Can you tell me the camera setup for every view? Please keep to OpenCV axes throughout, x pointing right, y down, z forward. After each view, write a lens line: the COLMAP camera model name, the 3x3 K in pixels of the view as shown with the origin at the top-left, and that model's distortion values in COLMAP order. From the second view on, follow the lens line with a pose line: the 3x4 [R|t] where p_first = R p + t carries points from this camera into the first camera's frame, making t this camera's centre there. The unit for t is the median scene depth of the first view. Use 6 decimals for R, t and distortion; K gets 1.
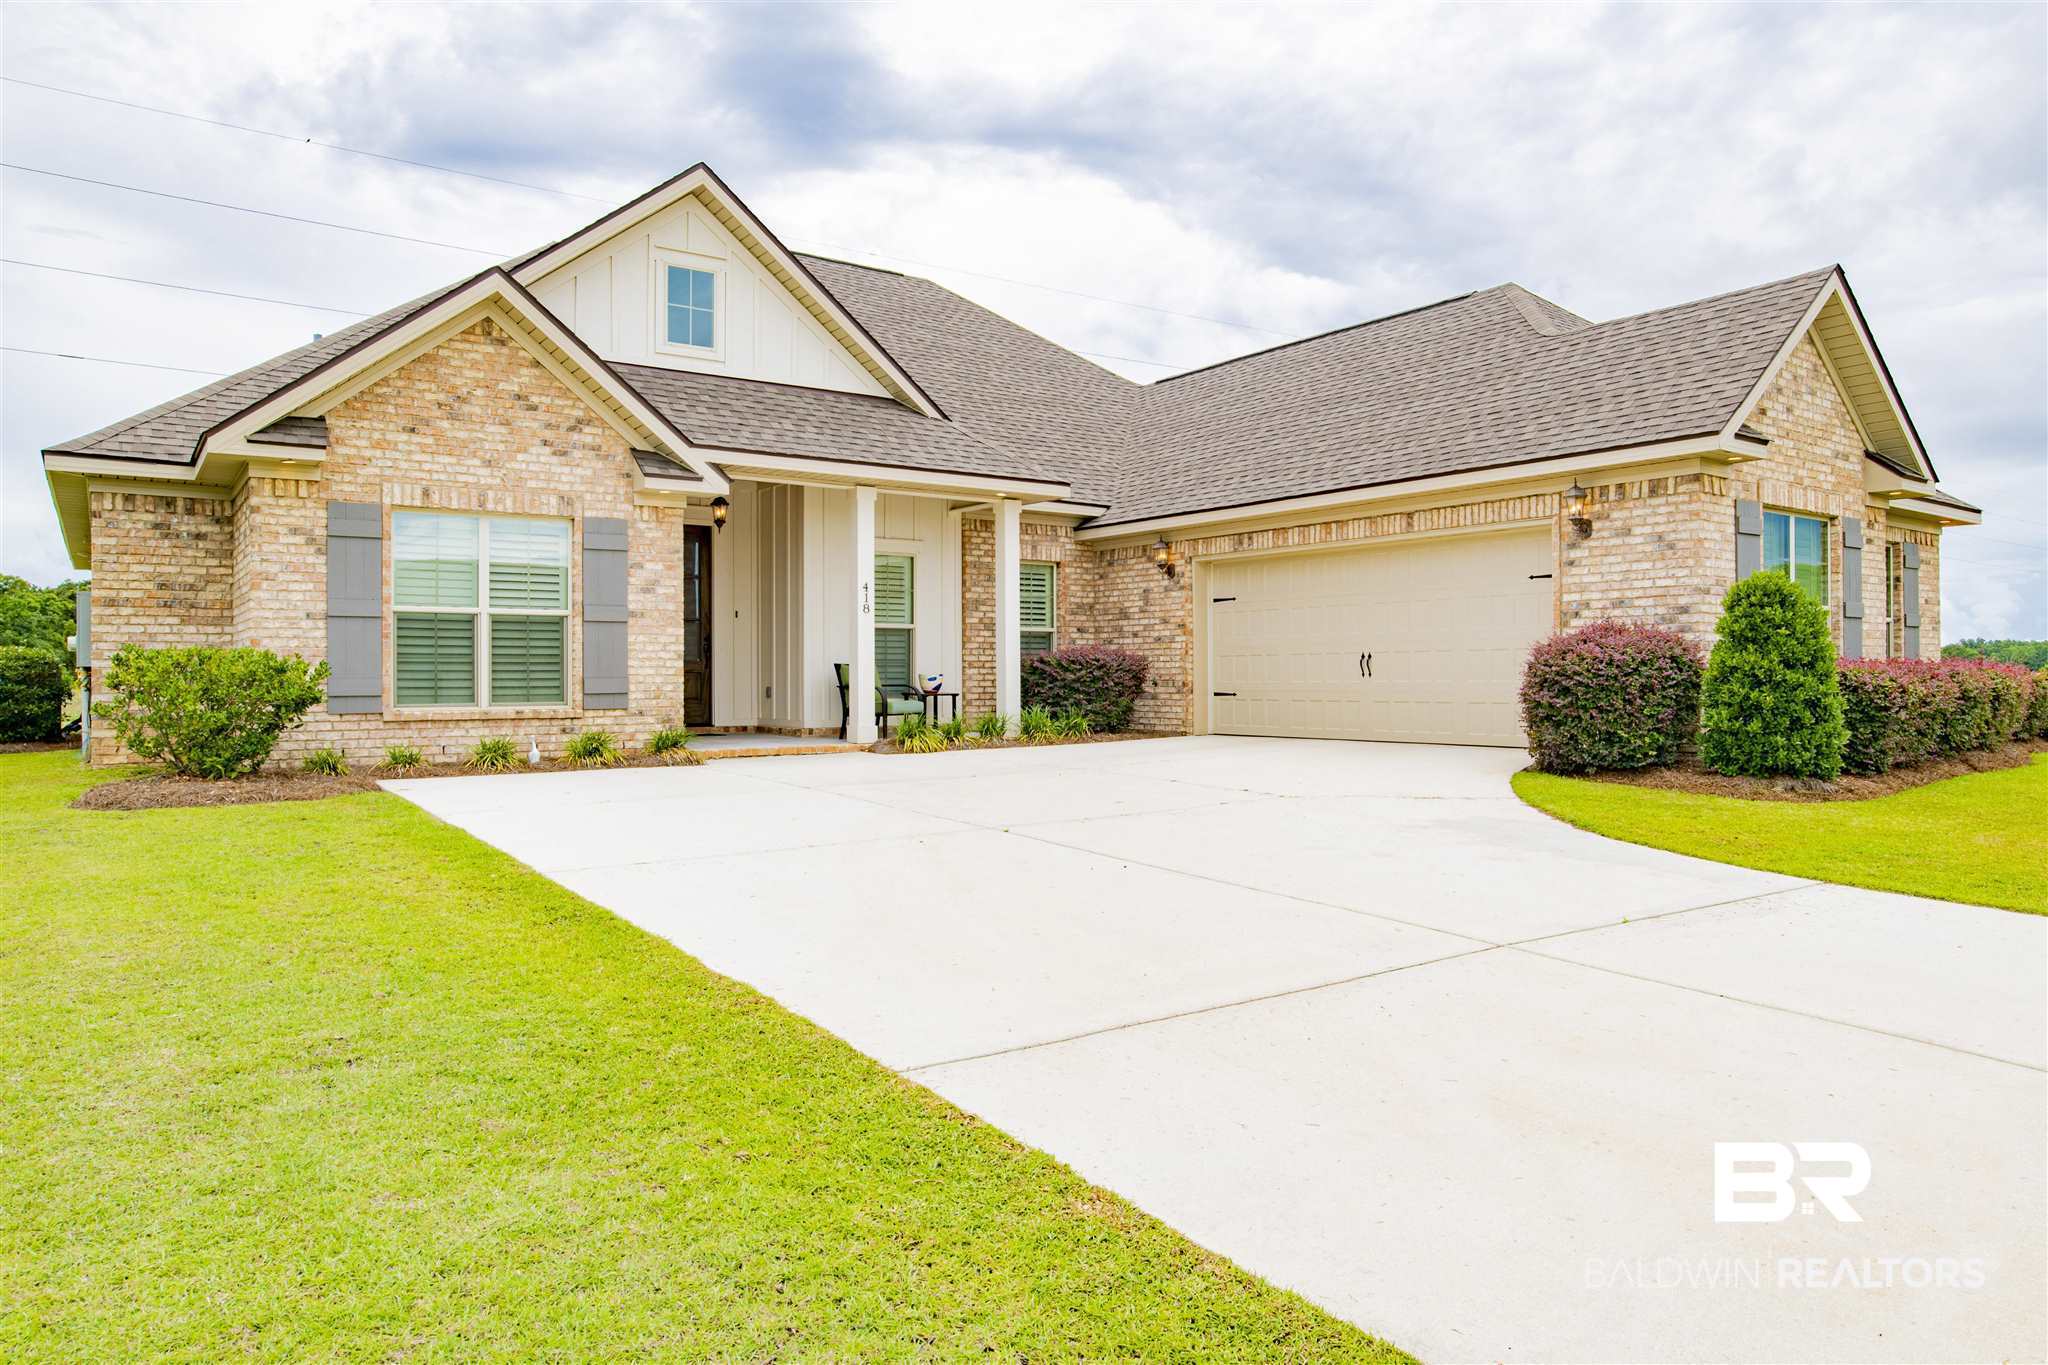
lens RADIAL K [[1309.7, 0, 1024.0], [0, 1309.7, 682.5], [0, 0, 1]] dist [-0.005285, -0.001686]
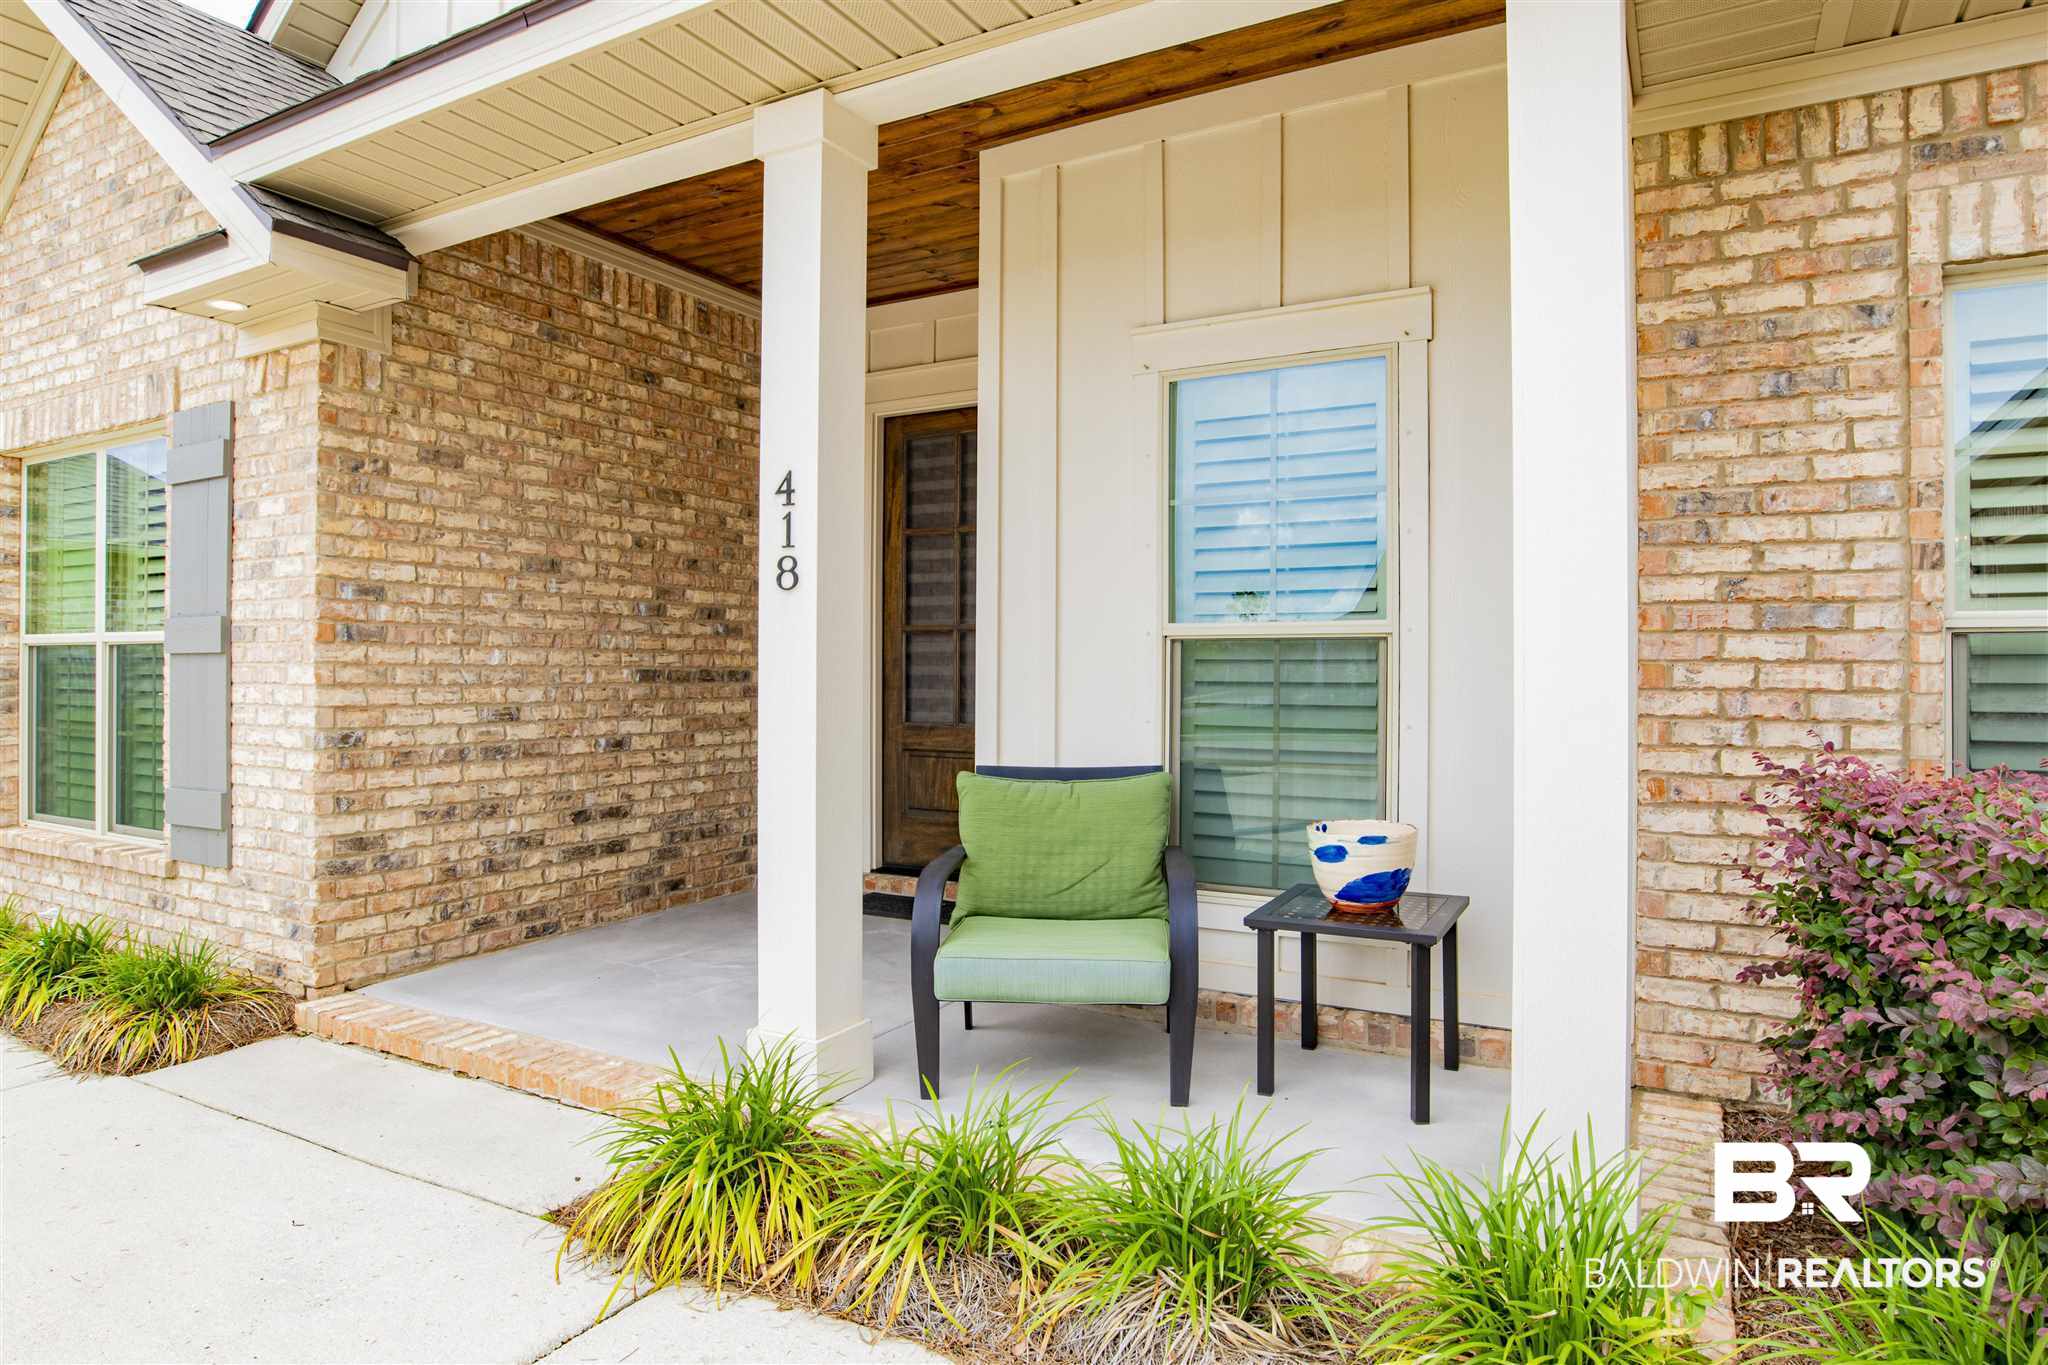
lens RADIAL K [[1012.7, 0, 1024.0], [0, 1012.7, 682.5], [0, 0, 1]] dist [-0.003045, -0.000524]
pose [[0.482517, 0.014118, -0.875773, 0.075772], [-0.001783, 0.999884, 0.015137, -0.044174], [0.875885, -0.005742, 0.482486, 1.066019]]
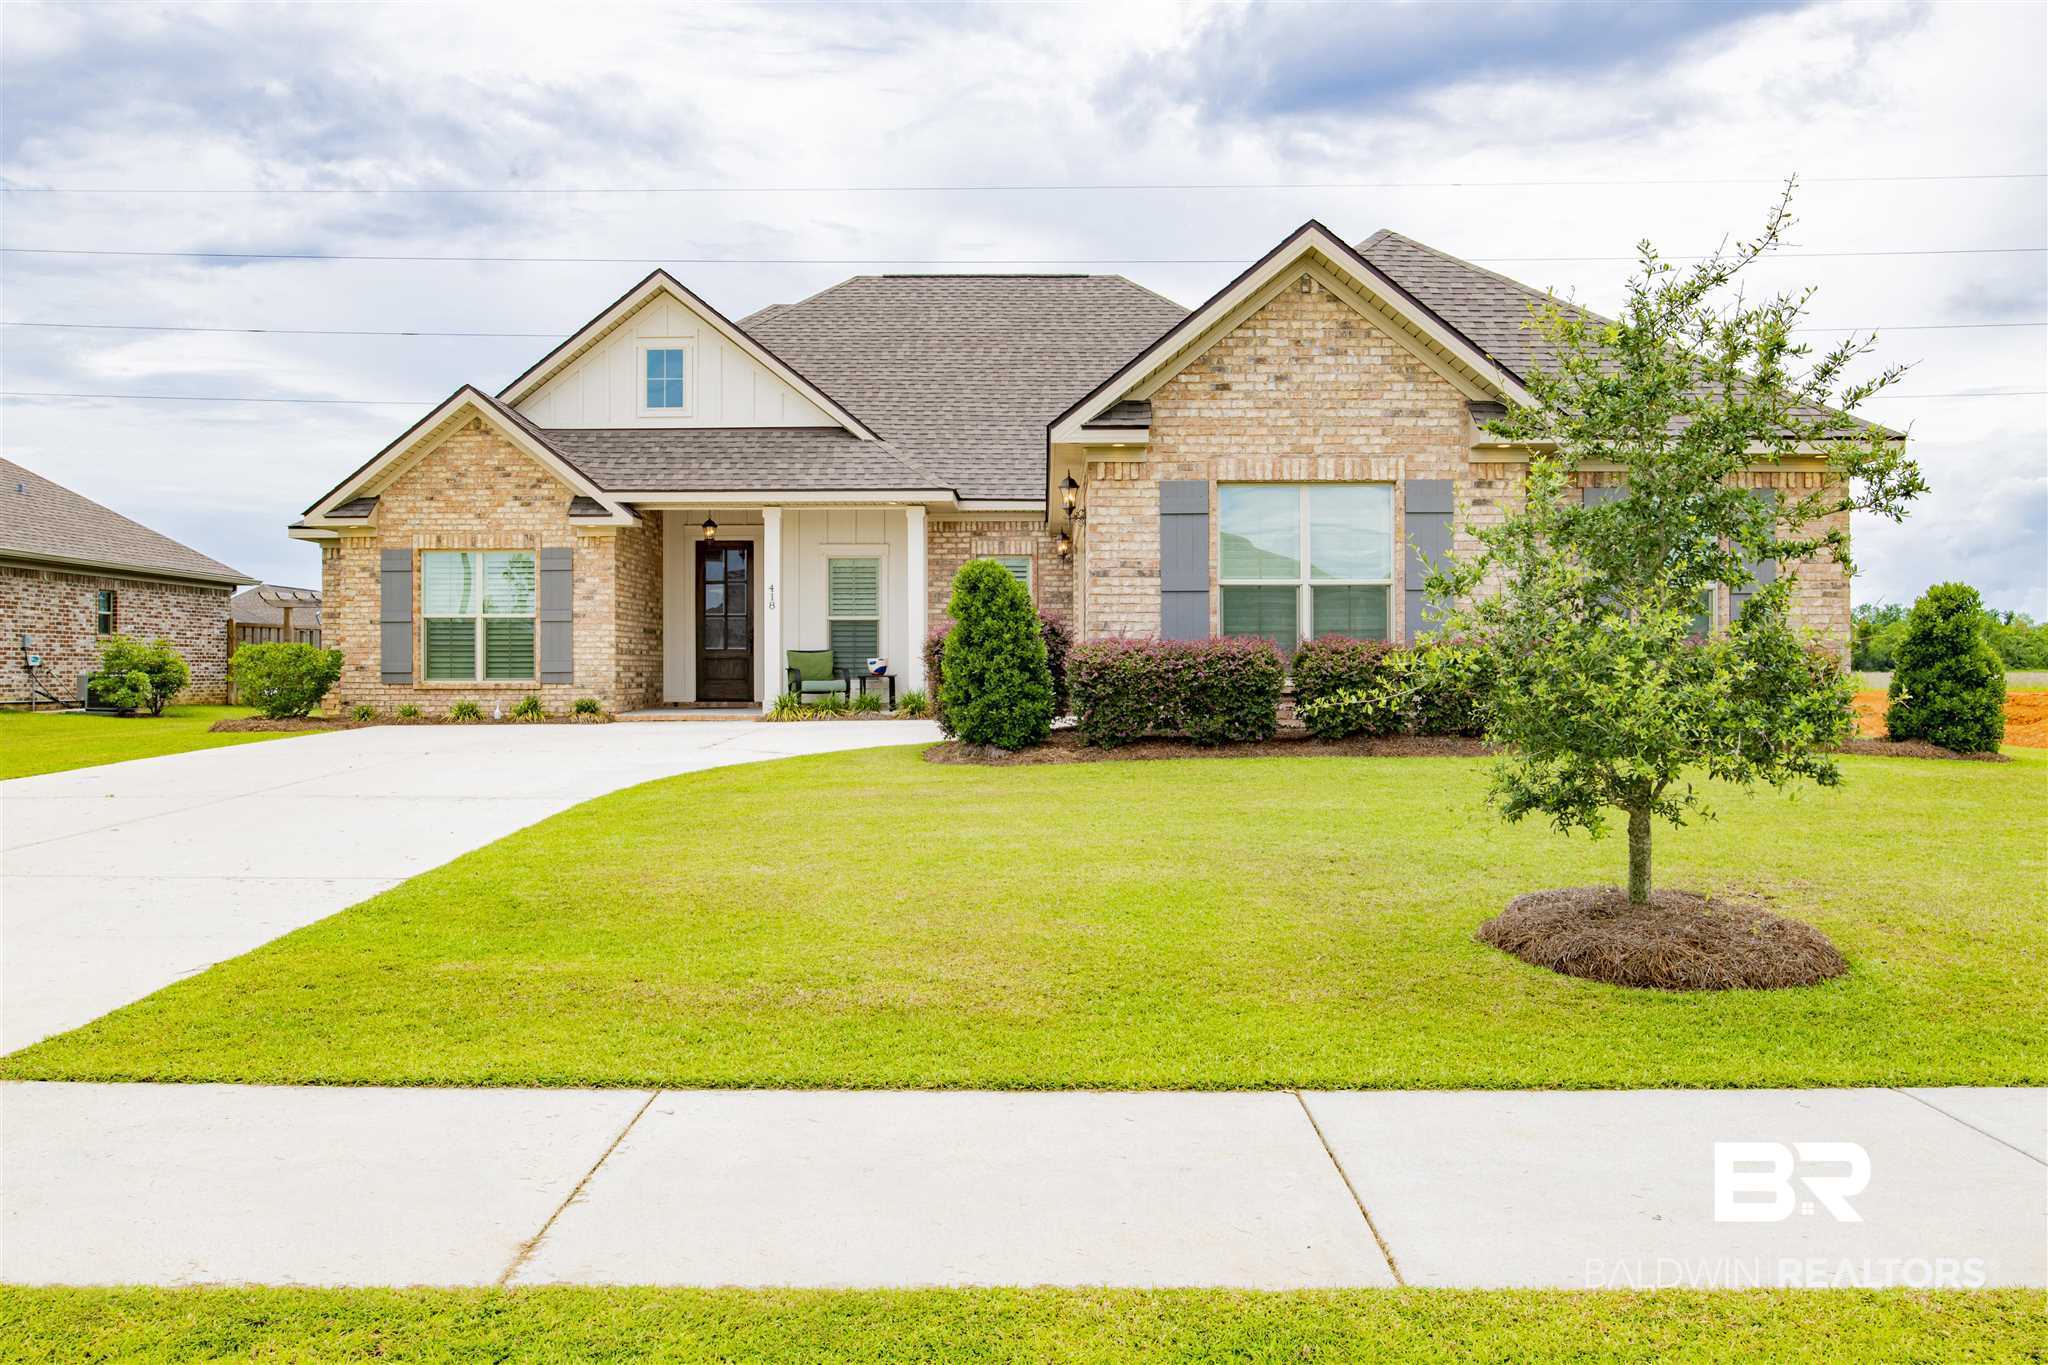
lens RADIAL K [[1536.0, 0, 1024.0], [0, 1536.0, 682.5], [0, 0, 1]] dist [-0.013184, -0.002636]
pose [[0.817384, 0.008130, -0.576035, 1.027424], [-0.002704, 0.999944, 0.010276, 0.000875], [0.576086, -0.006841, 0.817360, -0.057209]]
